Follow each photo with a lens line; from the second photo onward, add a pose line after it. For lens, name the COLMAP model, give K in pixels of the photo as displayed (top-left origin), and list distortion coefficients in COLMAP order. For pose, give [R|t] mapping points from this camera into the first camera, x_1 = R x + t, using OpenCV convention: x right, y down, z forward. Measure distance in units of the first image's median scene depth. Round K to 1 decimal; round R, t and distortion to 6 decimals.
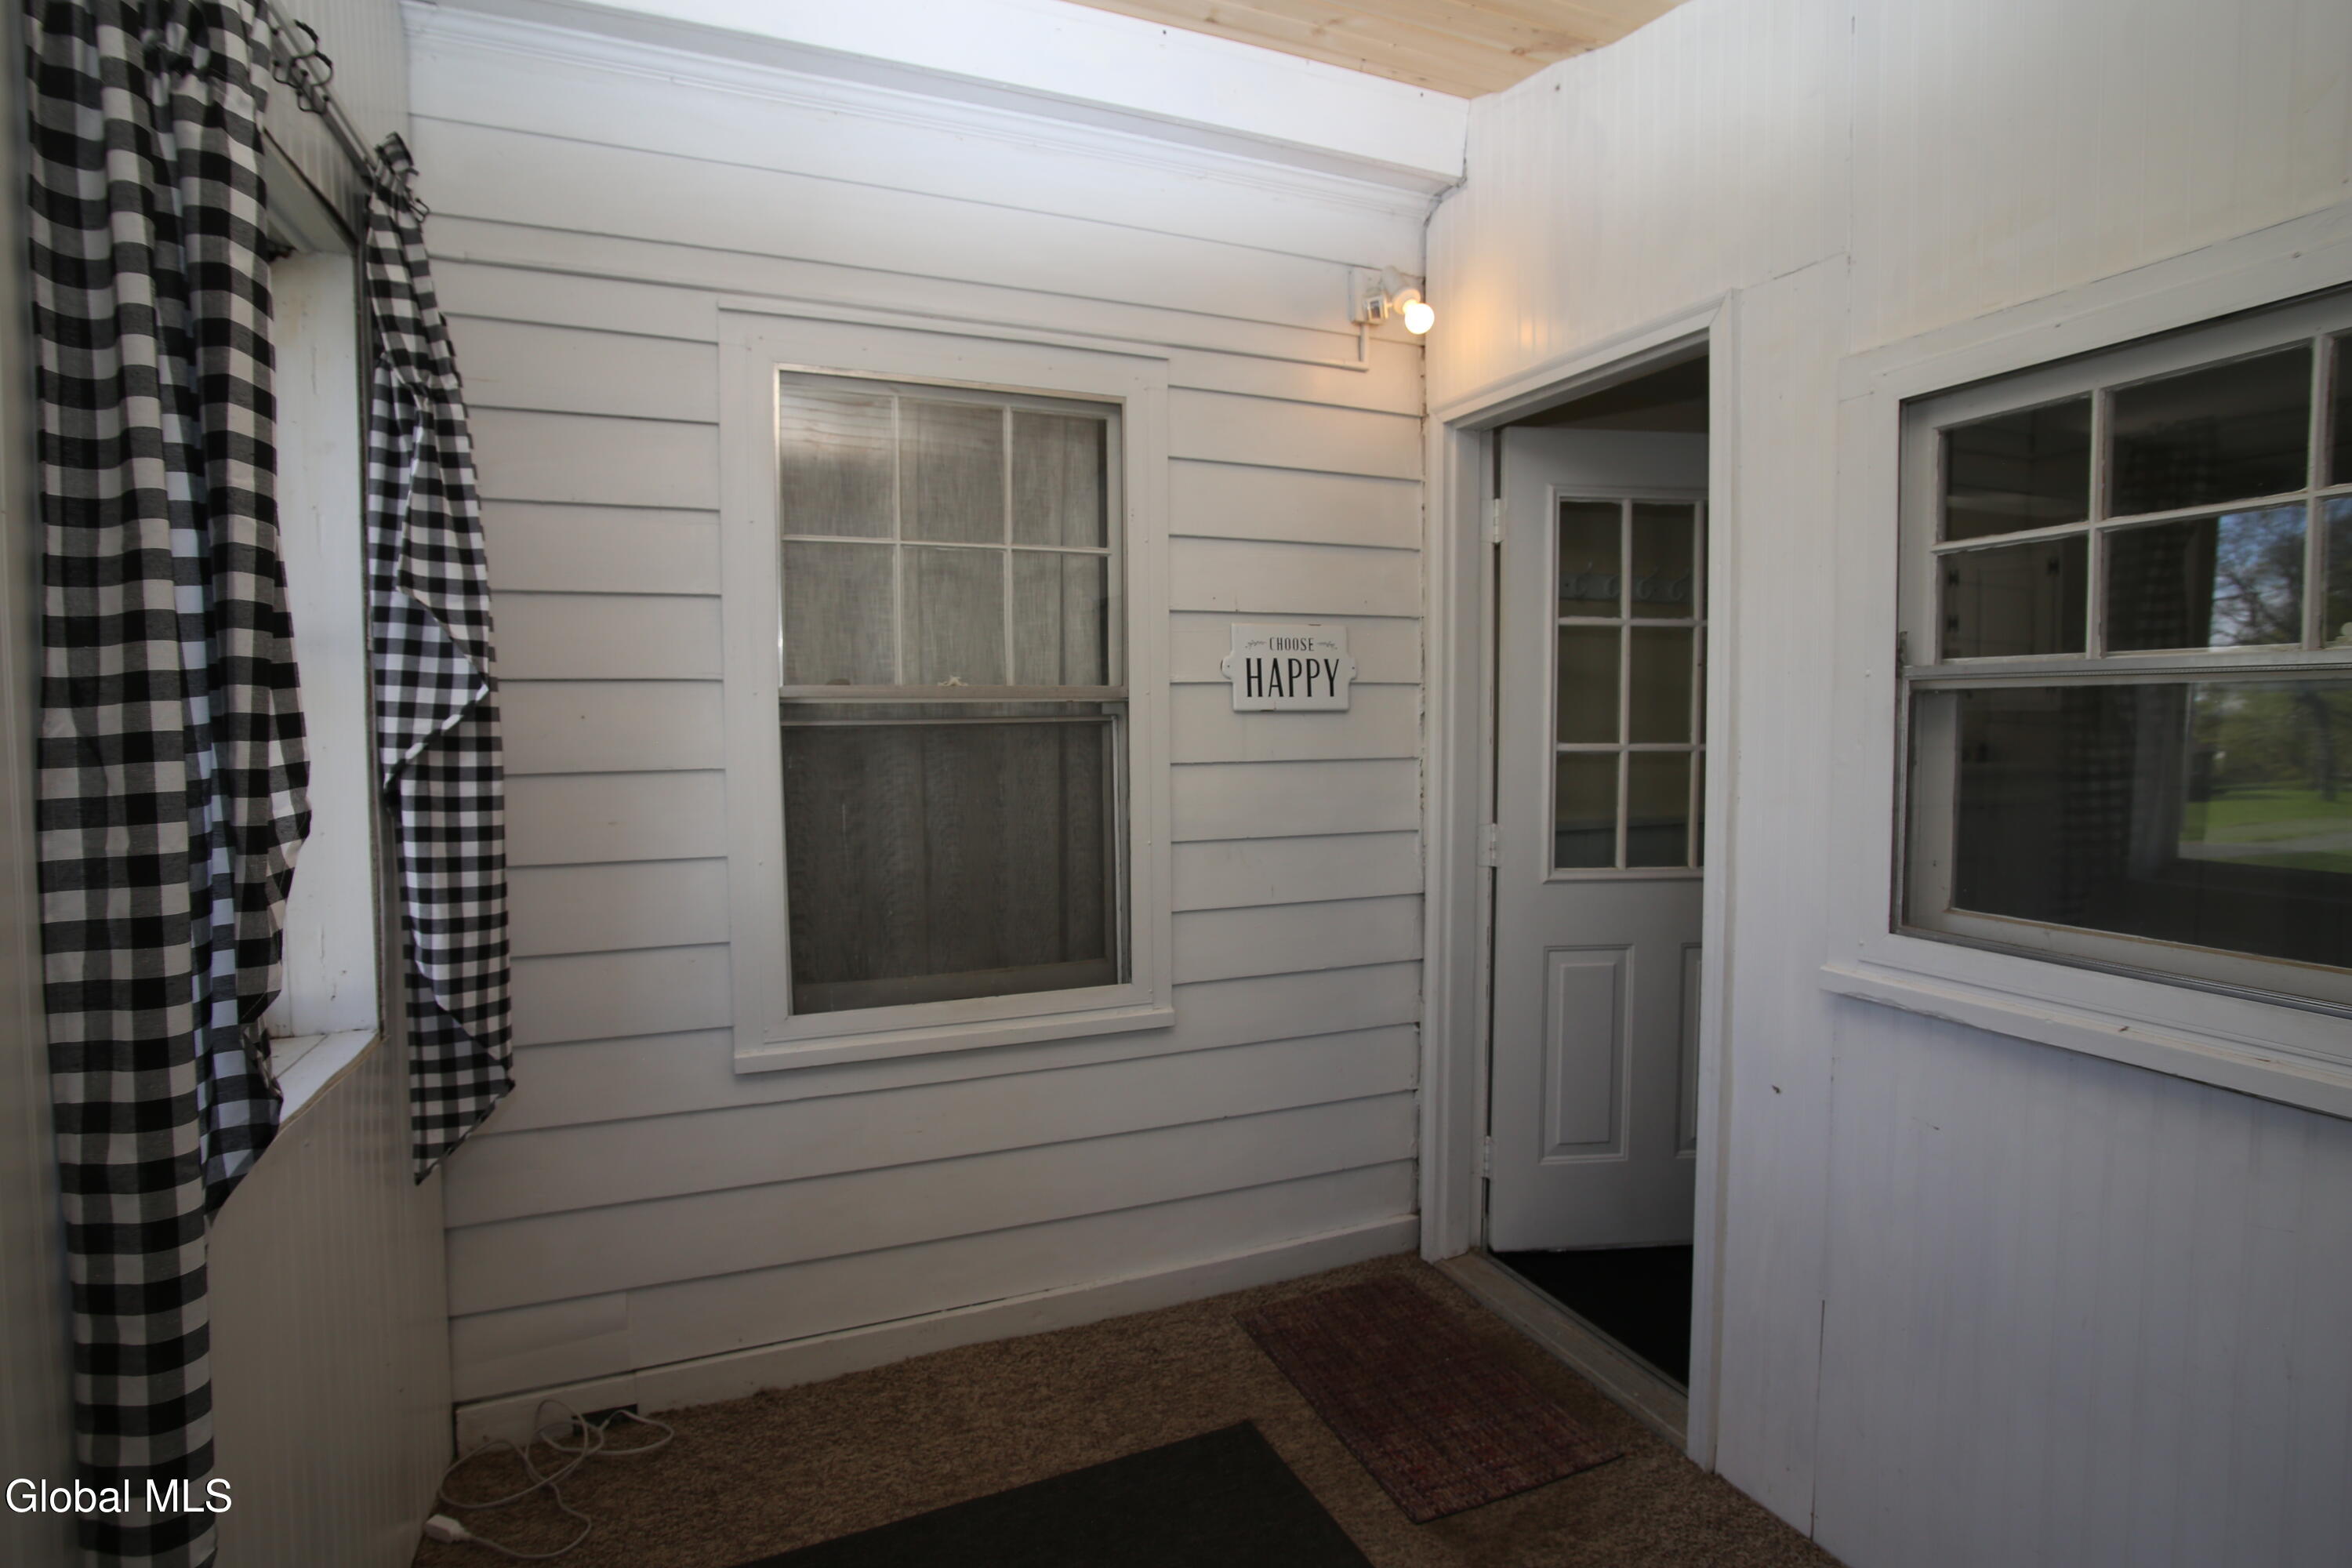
lens RADIAL K [[1199.8, 0, 1166.7], [0, 1199.8, 786.0], [0, 0, 1]] dist [-0.019040, 0.012009]
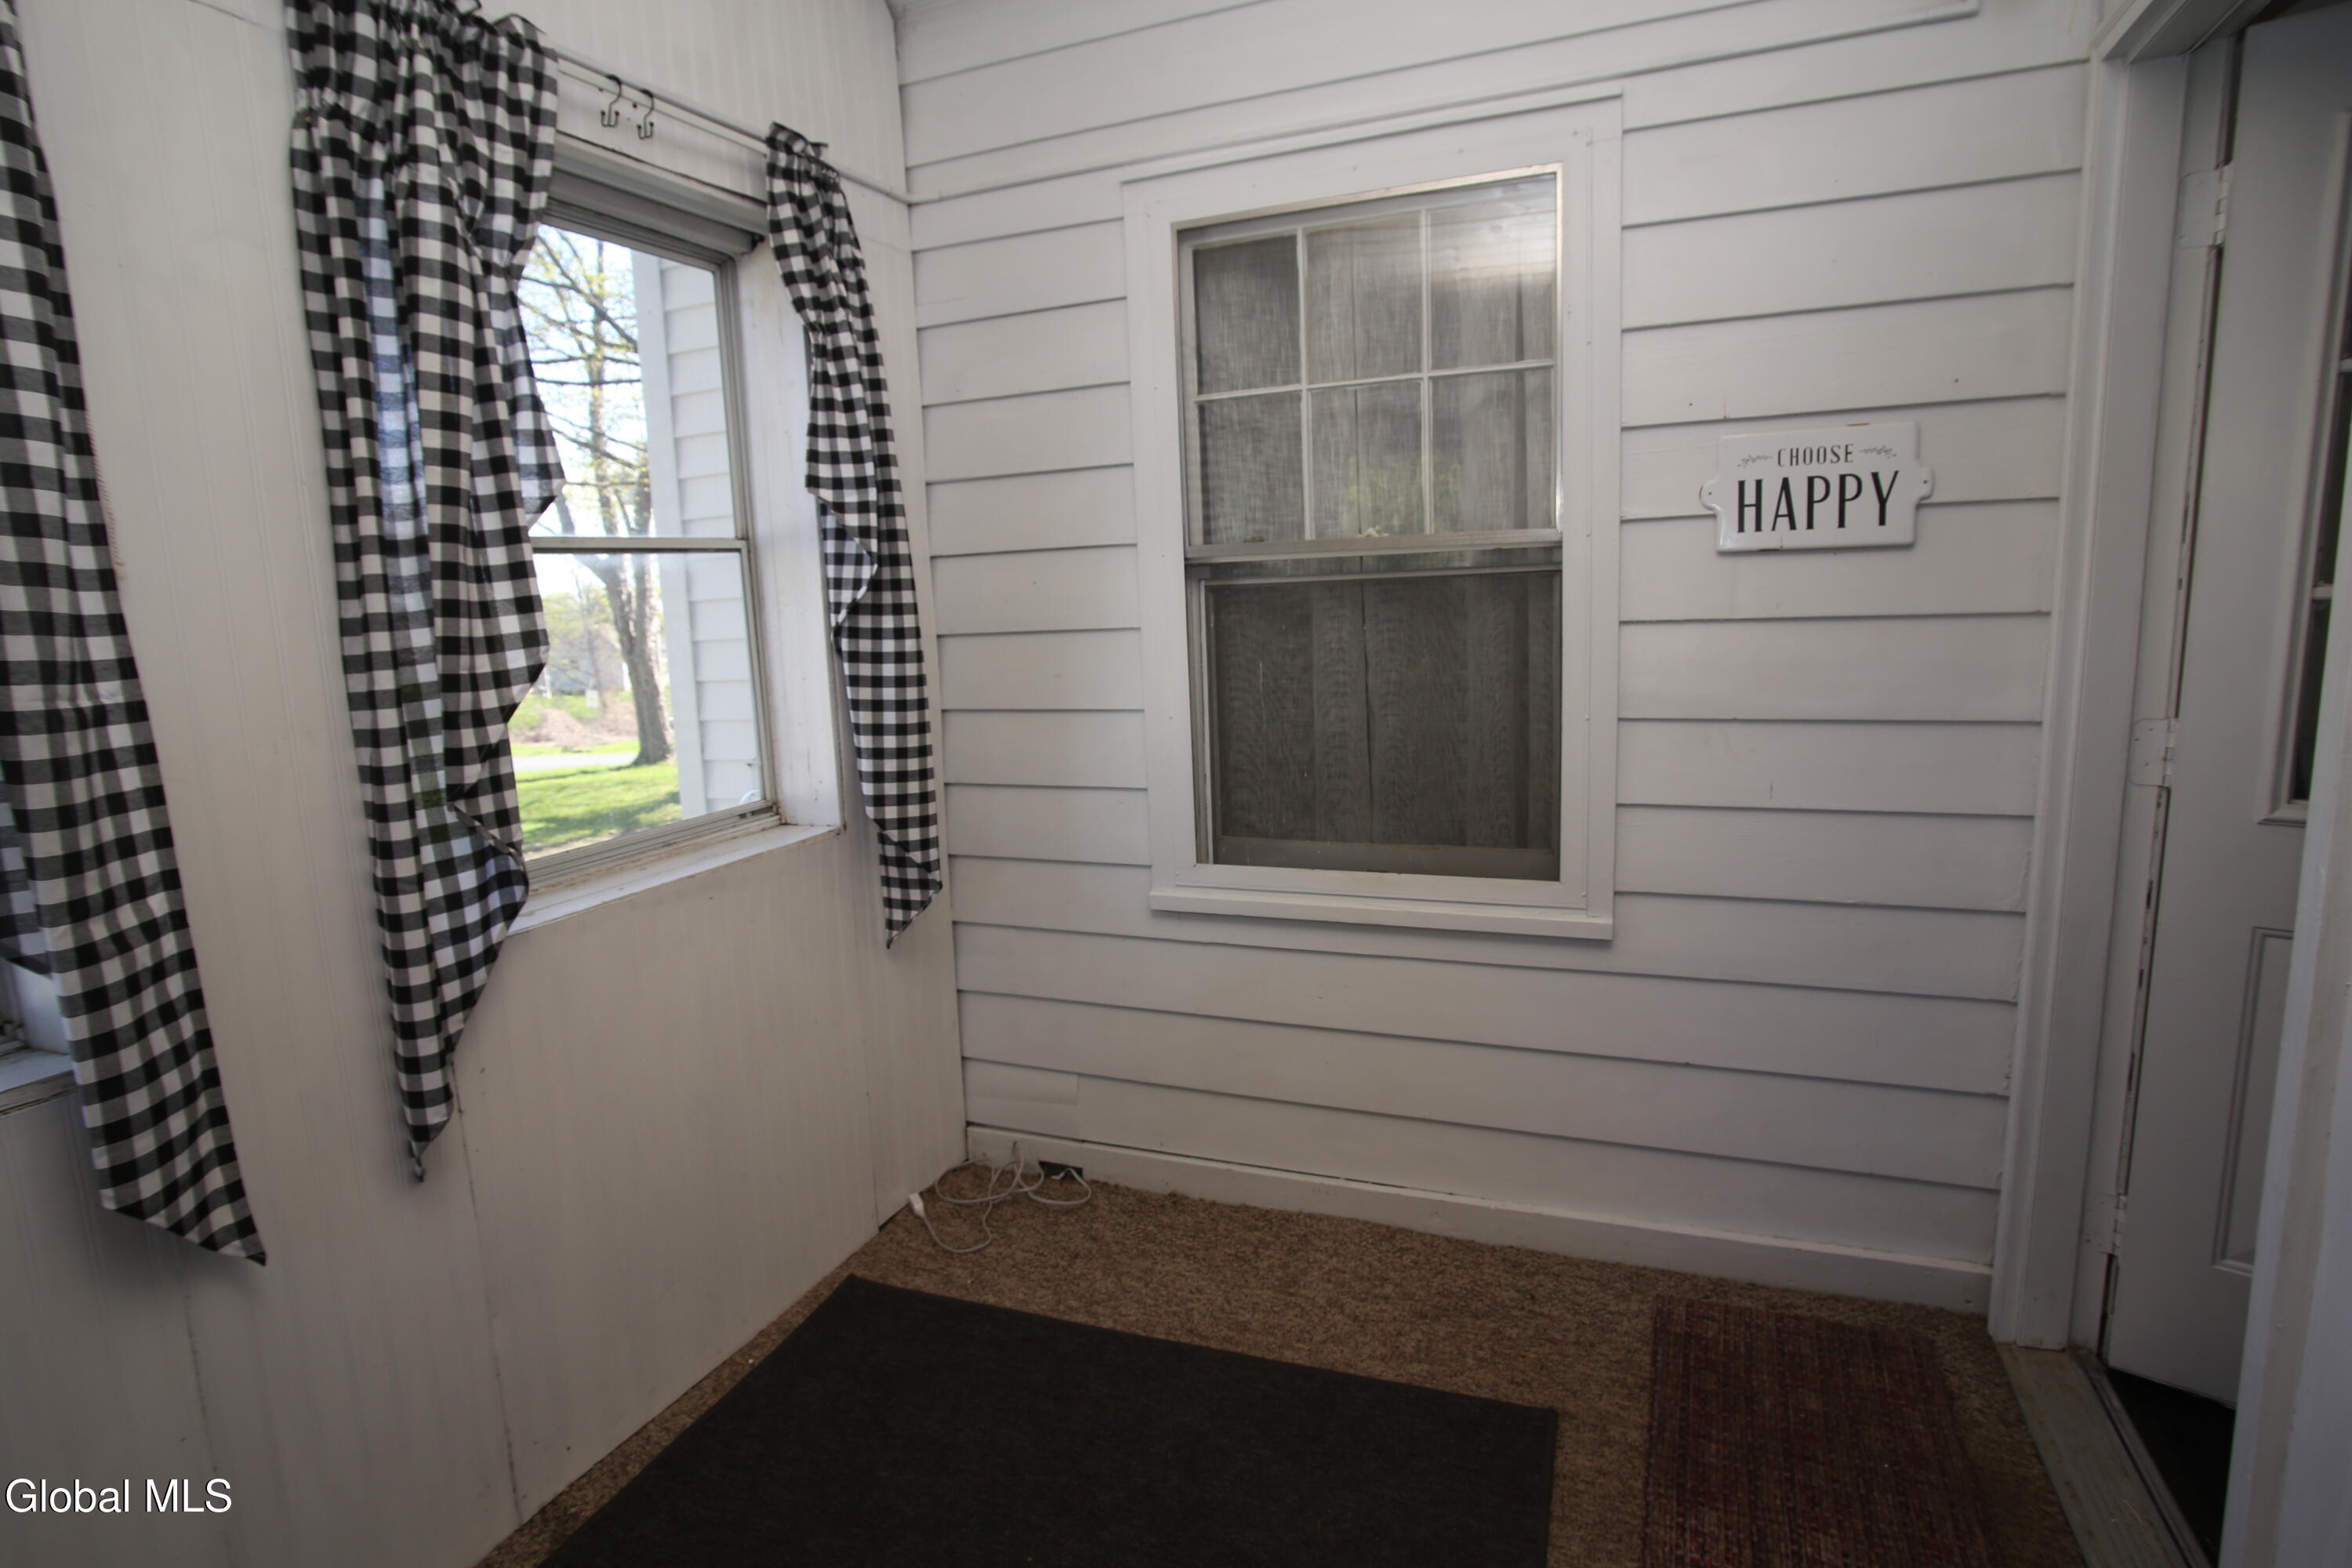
lens RADIAL K [[1199.8, 0, 1161.5], [0, 1199.8, 772.8], [0, 0, 1]] dist [-0.019040, 0.012009]
pose [[0.717367, 0.085585, -0.691419, 0.358403], [-0.007133, 0.993276, 0.115548, -0.008939], [0.696659, -0.077959, 0.713154, 0.210455]]
